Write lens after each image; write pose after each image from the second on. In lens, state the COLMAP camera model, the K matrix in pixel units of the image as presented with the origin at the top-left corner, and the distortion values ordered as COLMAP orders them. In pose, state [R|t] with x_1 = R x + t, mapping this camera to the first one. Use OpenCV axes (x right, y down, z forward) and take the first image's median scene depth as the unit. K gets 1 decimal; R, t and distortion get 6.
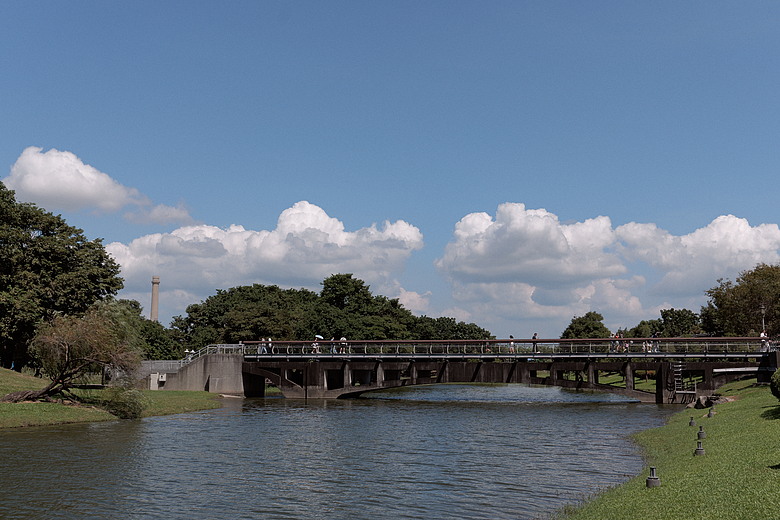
lens RADIAL K [[851.5, 0, 391.3], [0, 851.5, 223.7], [0, 0, 1]] dist [0.006473, 0.015876]
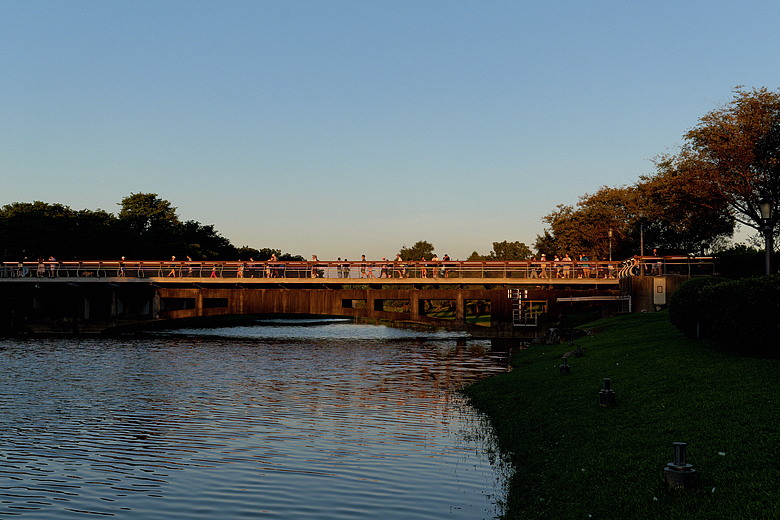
lens RADIAL K [[845.8, 0, 390.0], [0, 845.8, 260.0], [0, 0, 1]] dist [0.001555, 0.005768]
pose [[0.982158, 0.015523, 0.187413, 0.030448], [-0.036689, 0.993254, 0.110003, 0.024313], [-0.184442, -0.114916, 0.976102, 0.113160]]
